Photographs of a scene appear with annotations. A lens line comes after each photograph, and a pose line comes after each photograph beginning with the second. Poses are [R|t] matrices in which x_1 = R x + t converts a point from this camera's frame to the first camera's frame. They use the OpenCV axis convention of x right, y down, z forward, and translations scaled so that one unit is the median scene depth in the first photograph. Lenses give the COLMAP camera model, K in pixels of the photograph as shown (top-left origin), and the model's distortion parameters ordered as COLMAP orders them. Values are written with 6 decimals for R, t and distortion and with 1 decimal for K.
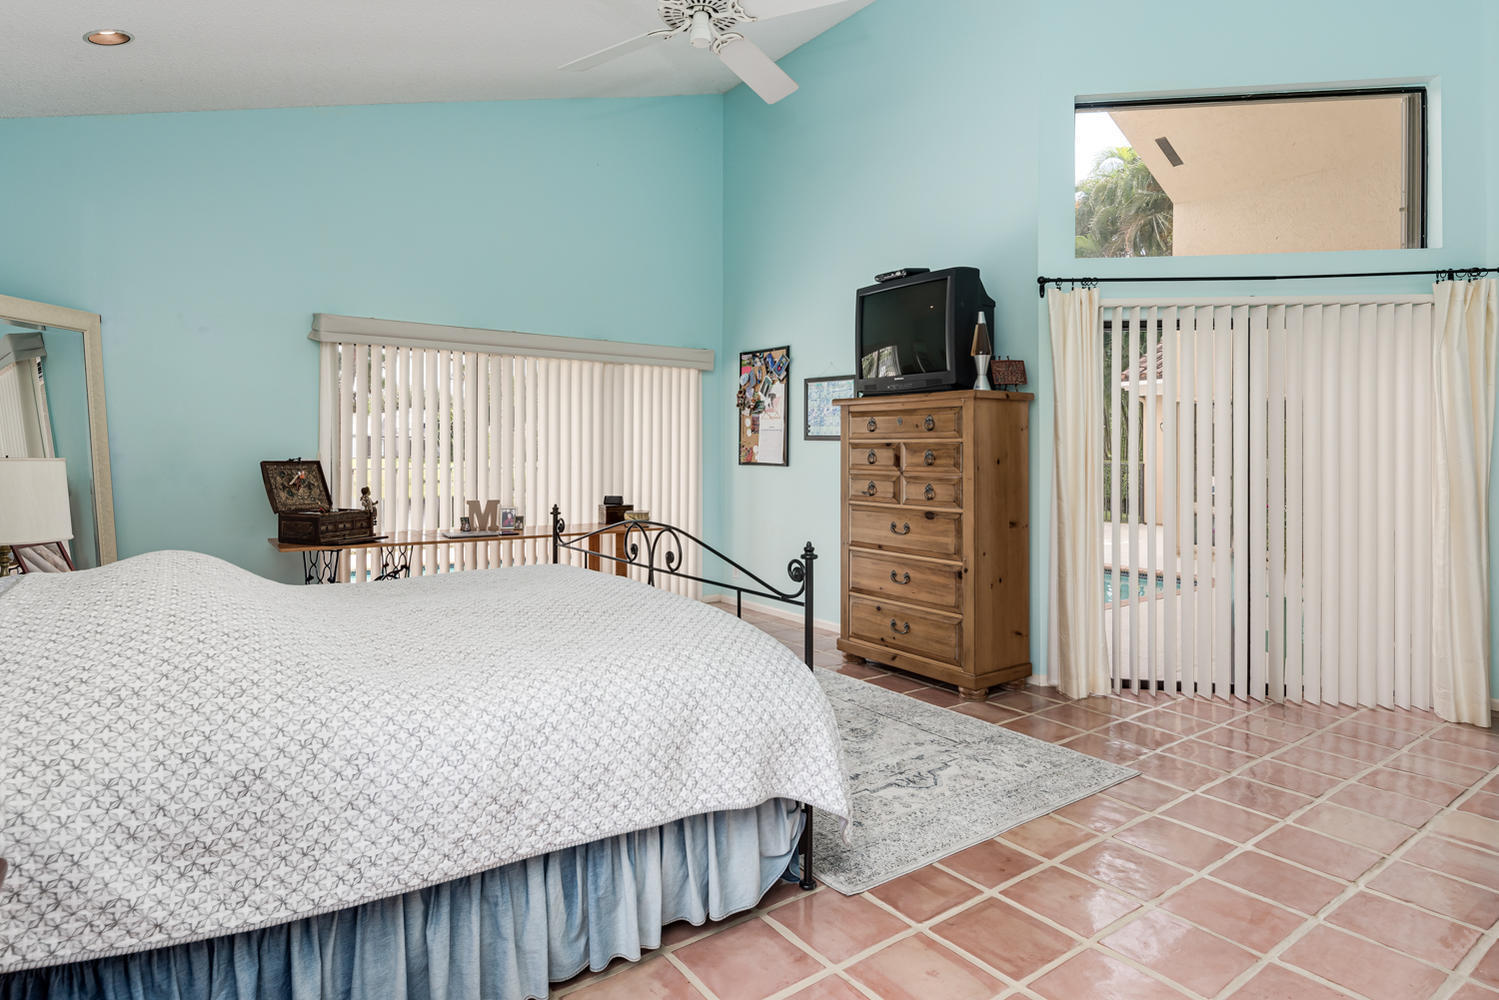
lens RADIAL K [[817.5, 0, 755.4], [0, 817.5, 447.8], [0, 0, 1]] dist [0.003404, -0.002790]
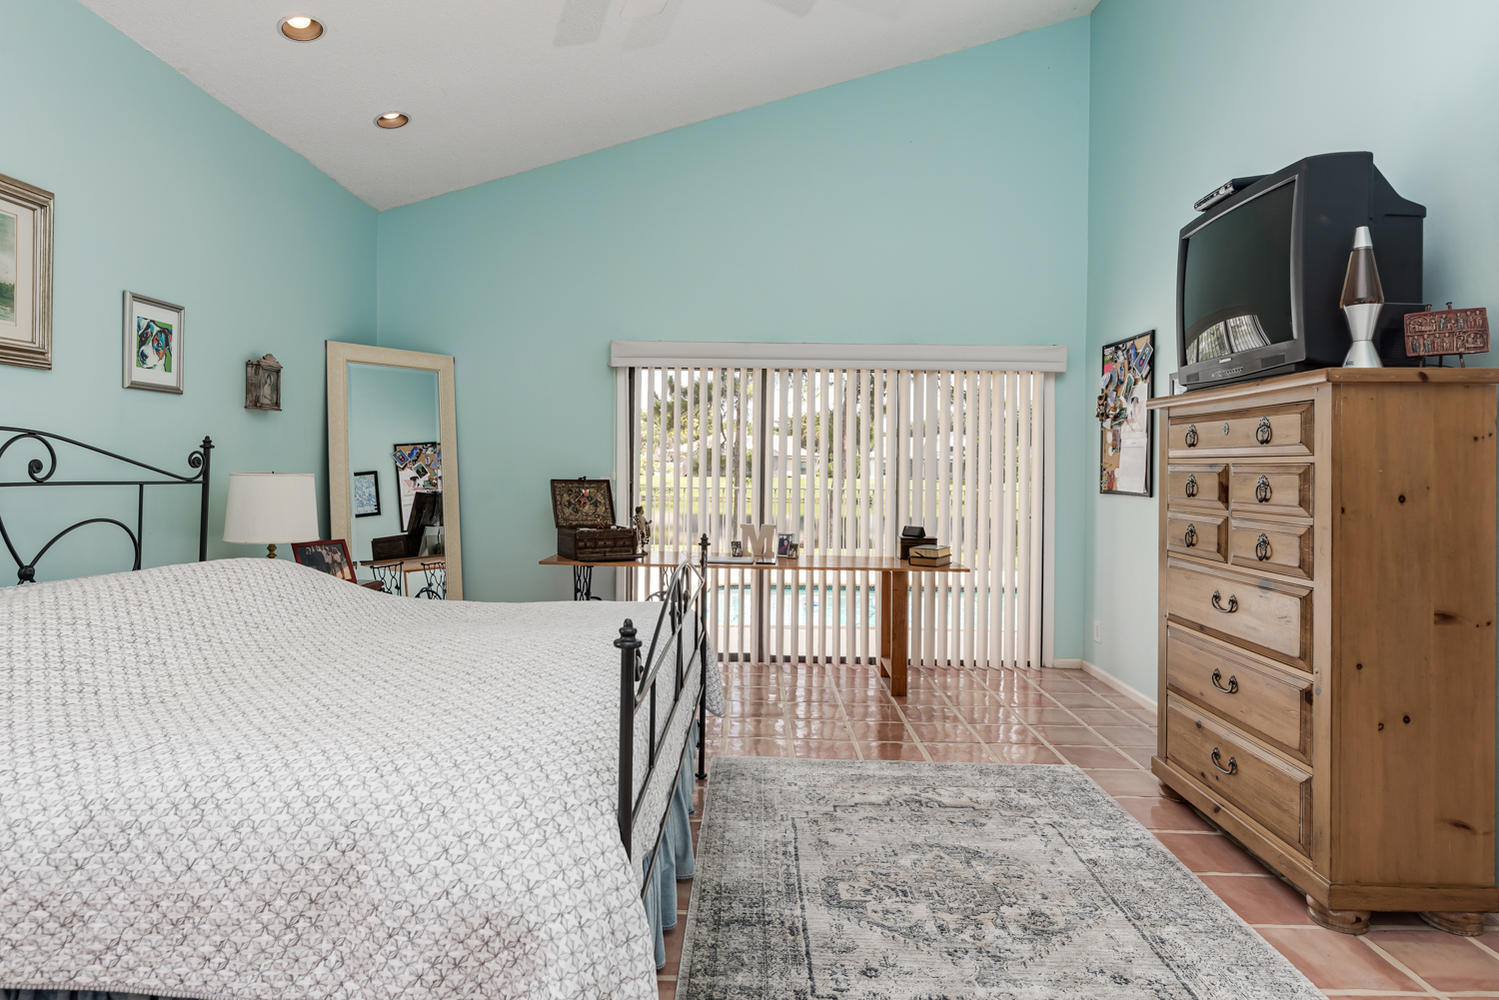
lens RADIAL K [[817.5, 0, 745.2], [0, 817.5, 465.2], [0, 0, 1]] dist [0.003404, -0.002790]
pose [[0.795803, 0.003396, -0.605546, 0.265073], [-0.007229, 0.999966, -0.003894, -0.000150], [0.605512, 0.007476, 0.795801, 0.290679]]
